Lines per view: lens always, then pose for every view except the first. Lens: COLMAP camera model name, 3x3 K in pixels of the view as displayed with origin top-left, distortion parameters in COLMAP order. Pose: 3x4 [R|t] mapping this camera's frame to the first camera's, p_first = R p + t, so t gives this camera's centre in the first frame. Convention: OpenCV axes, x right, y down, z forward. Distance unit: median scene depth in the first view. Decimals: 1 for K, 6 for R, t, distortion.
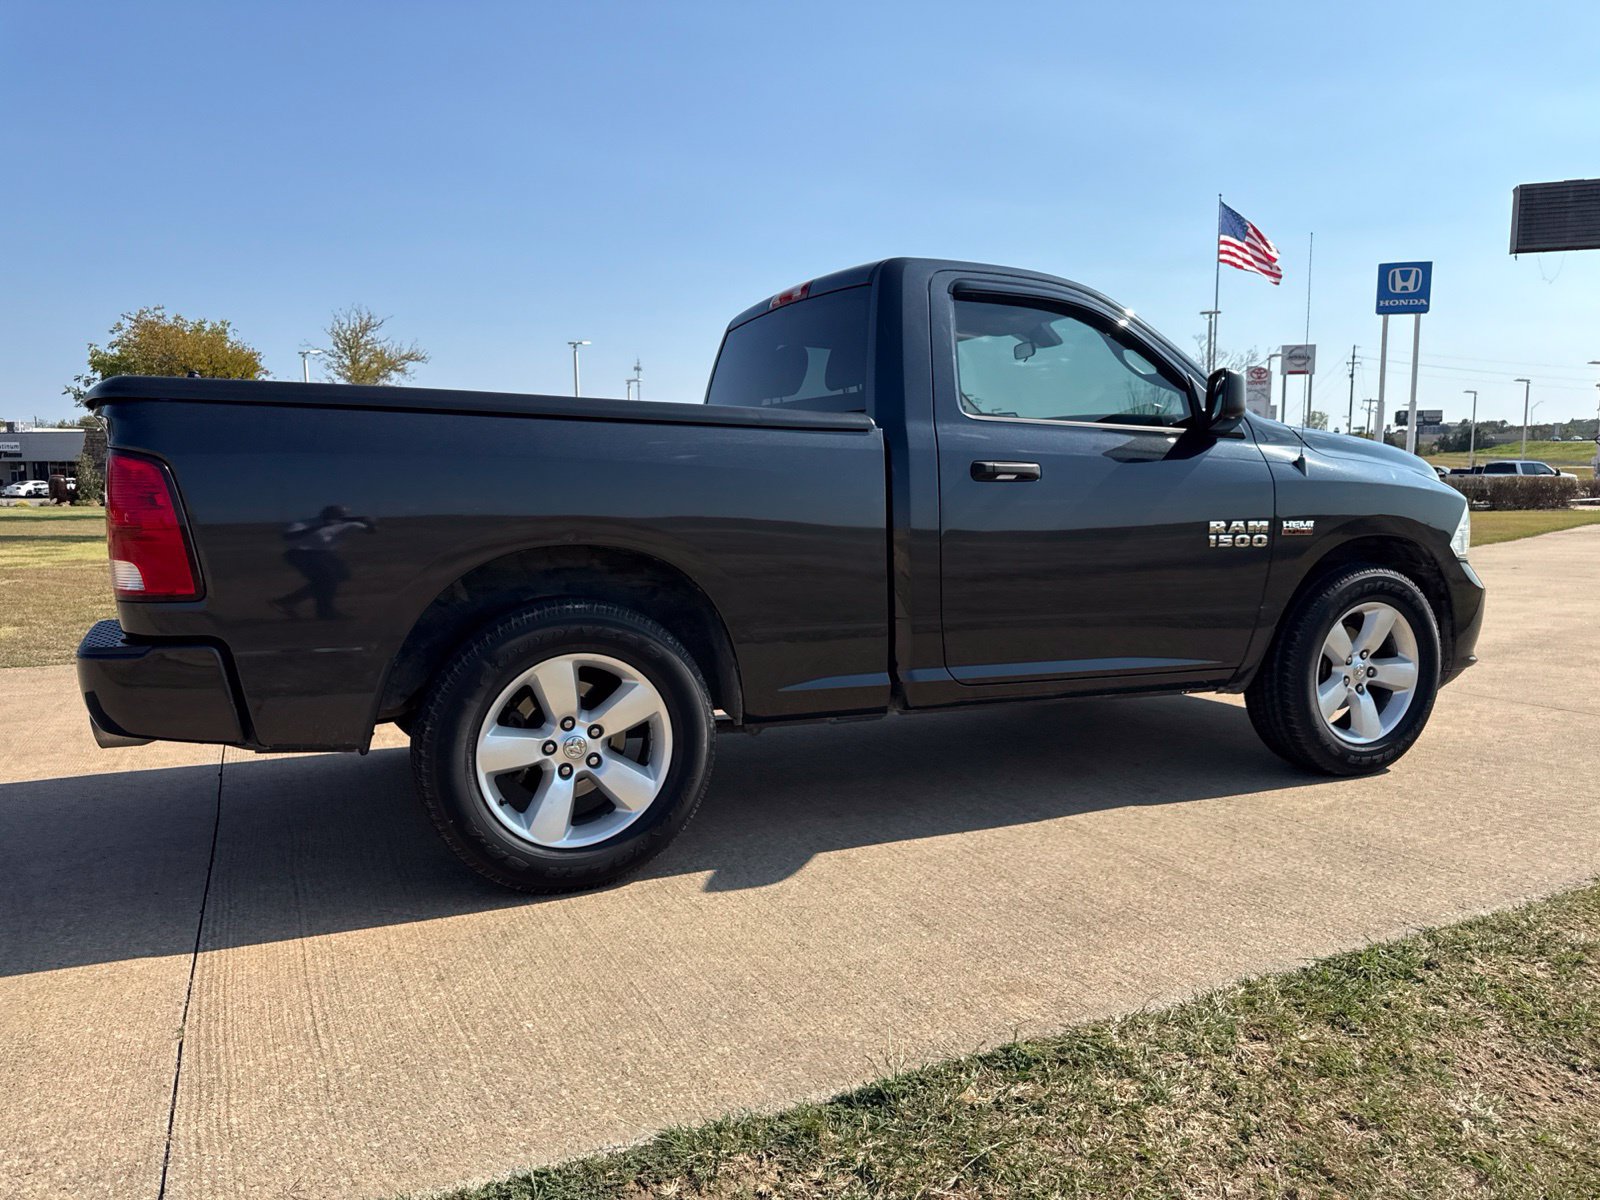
lens RADIAL K [[1144.3, 0, 793.7], [0, 1144.3, 598.3], [0, 0, 1]] dist [0.022804, -0.030545]
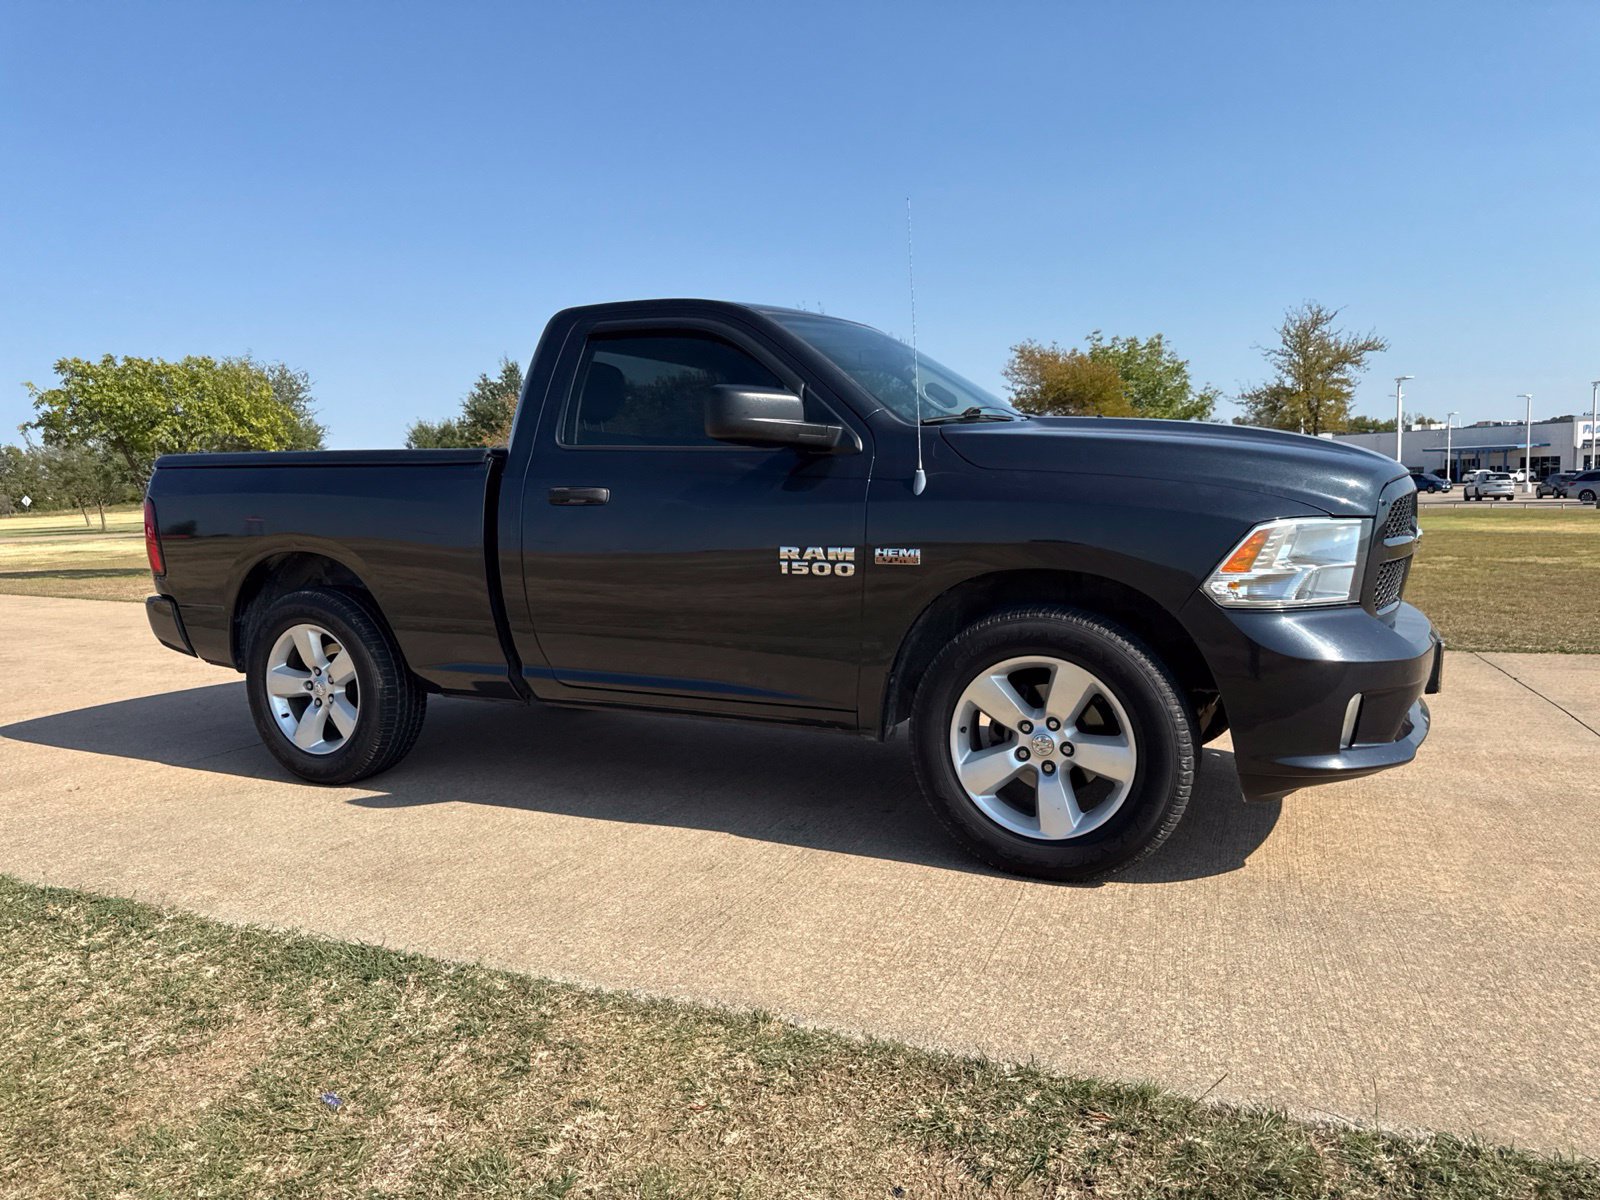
lens RADIAL K [[1157.0, 0, 797.1], [0, 1157.0, 596.6], [0, 0, 1]] dist [0.043194, -0.058715]
pose [[0.630132, 0.057493, -0.774357, 1.225215], [-0.057976, 0.997955, 0.026916, -0.058879], [0.774321, 0.027934, 0.632176, 0.464010]]
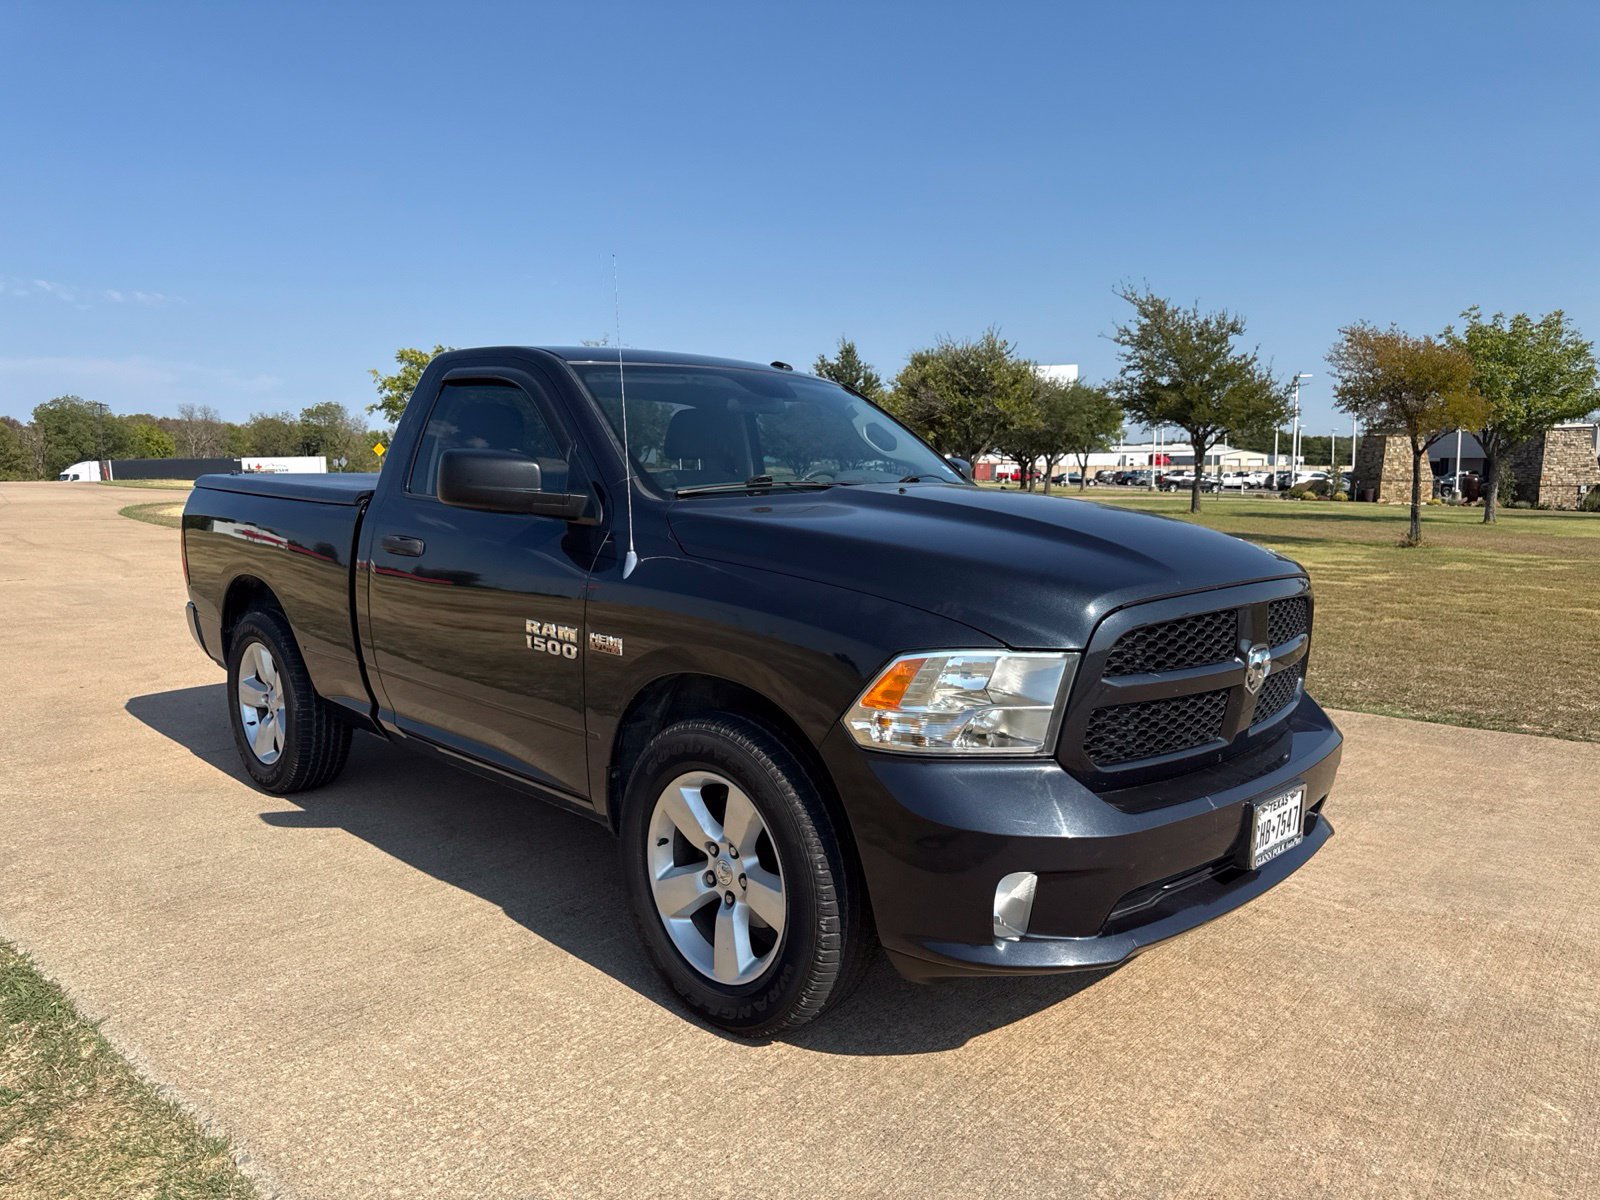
lens RADIAL K [[1157.0, 0, 797.1], [0, 1157.0, 596.6], [0, 0, 1]] dist [0.043194, -0.058715]
pose [[0.358370, 0.107838, -0.927330, 1.400109], [-0.104425, 0.991703, 0.074968, -0.192041], [0.927721, 0.069970, 0.366658, 0.961646]]
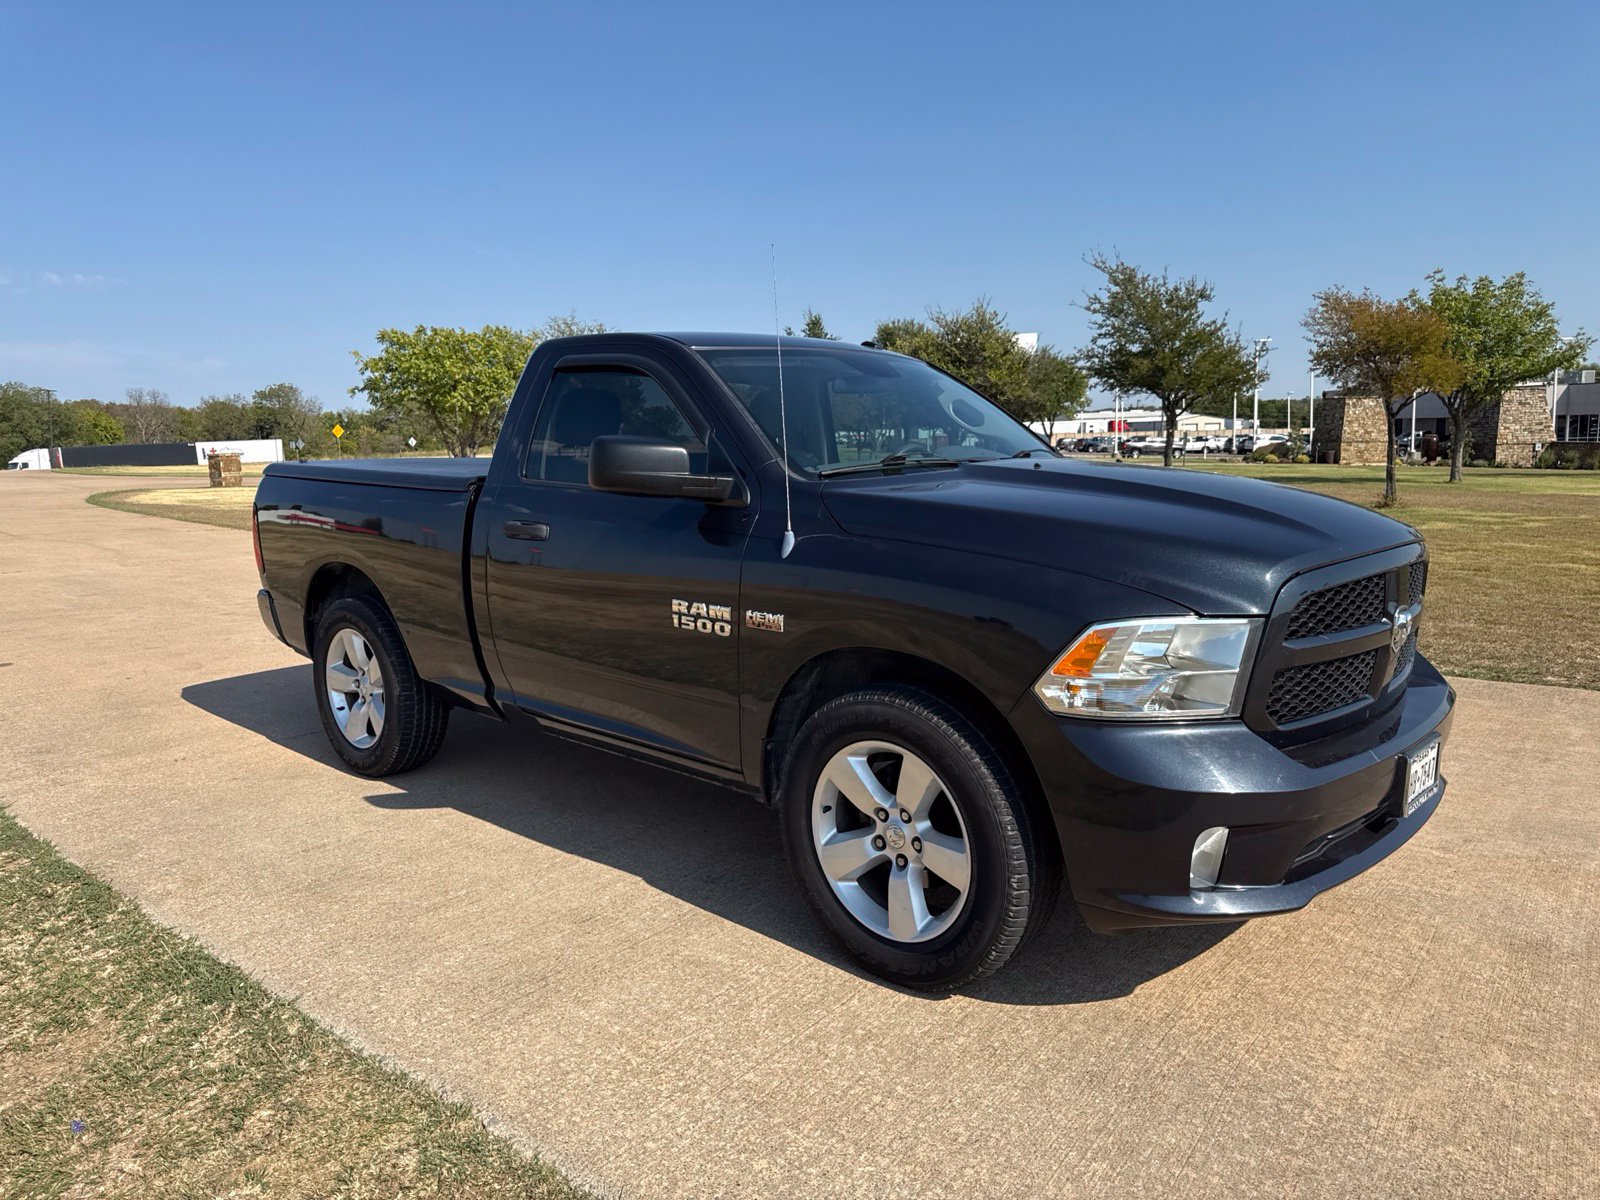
lens RADIAL K [[1157.1, 0, 794.8], [0, 1157.1, 593.2], [0, 0, 1]] dist [0.038206, -0.049620]
pose [[0.390906, 0.117555, -0.912893, 1.372522], [-0.083440, 0.992253, 0.092045, -0.182539], [0.916641, 0.040191, 0.397686, 0.805608]]
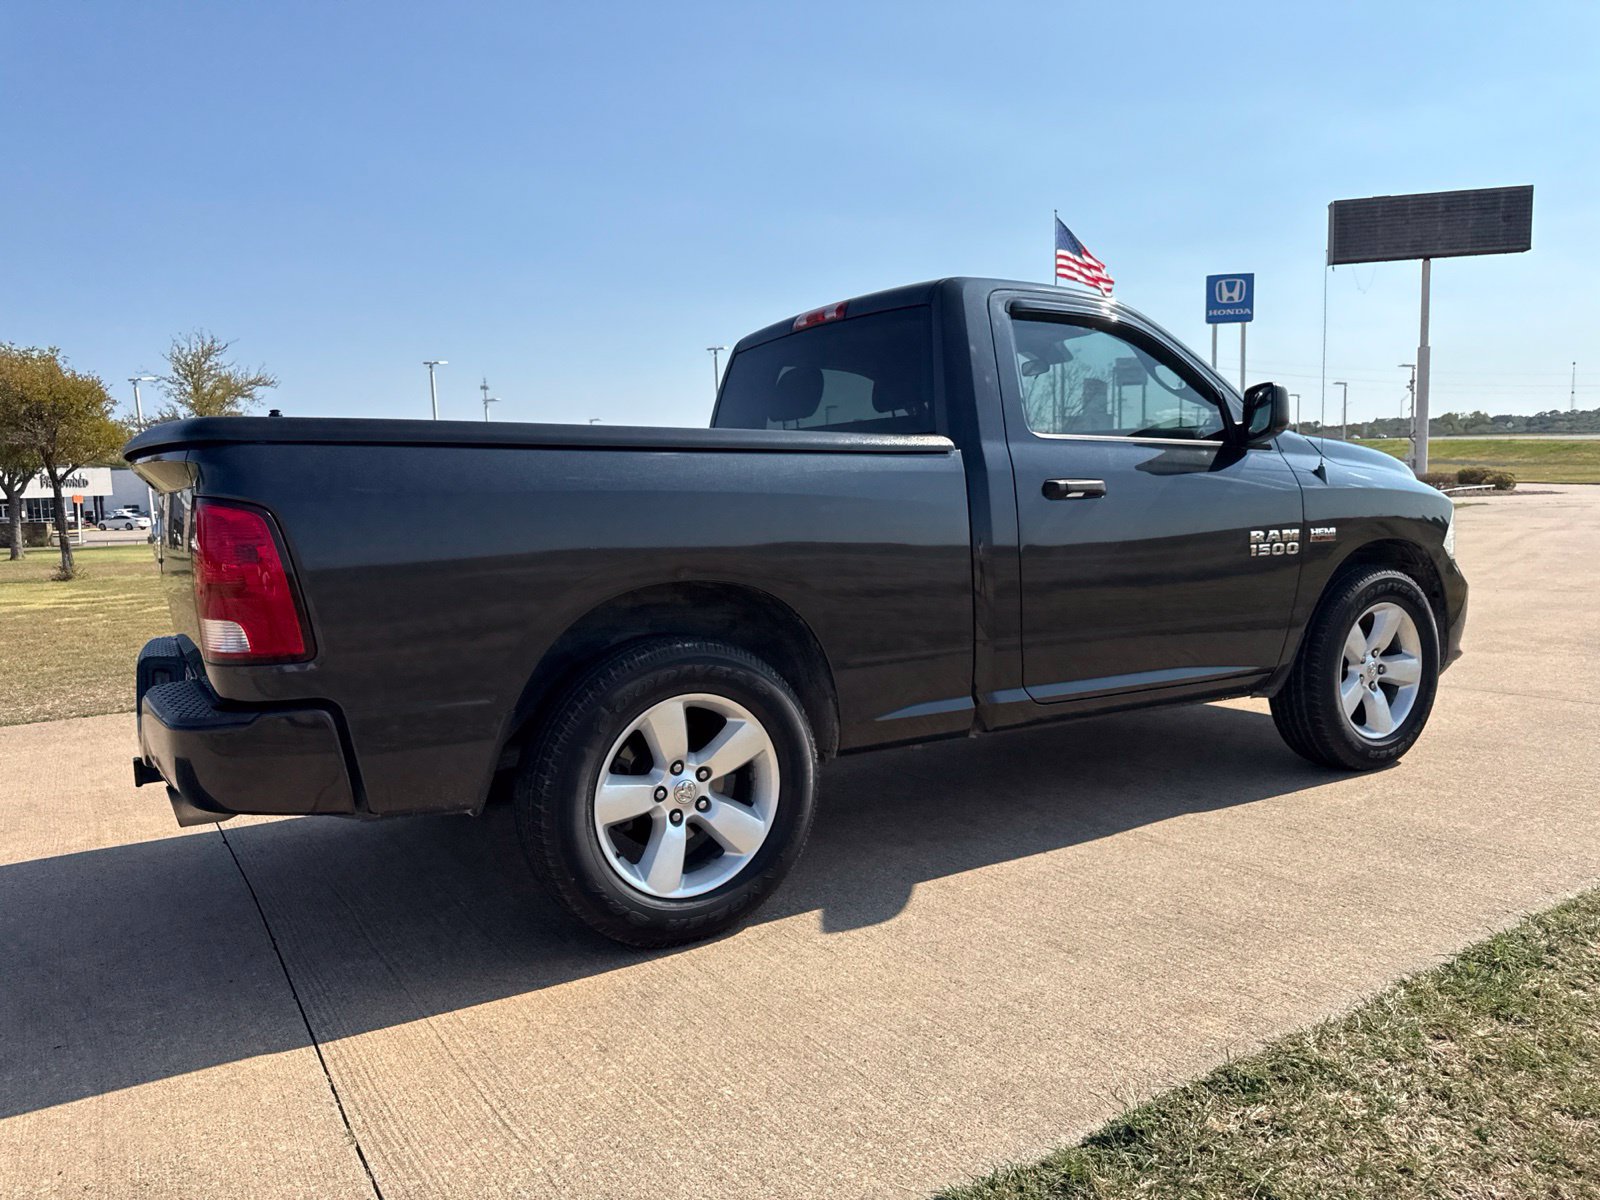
lens RADIAL K [[1146.6, 0, 793.9], [0, 1146.6, 609.5], [0, 0, 1]] dist [0.015929, -0.019609]
pose [[0.991658, -0.043519, 0.121329, -0.188390], [0.044014, 0.999030, -0.001397, -0.015052], [-0.121150, 0.006725, 0.992611, 0.034470]]
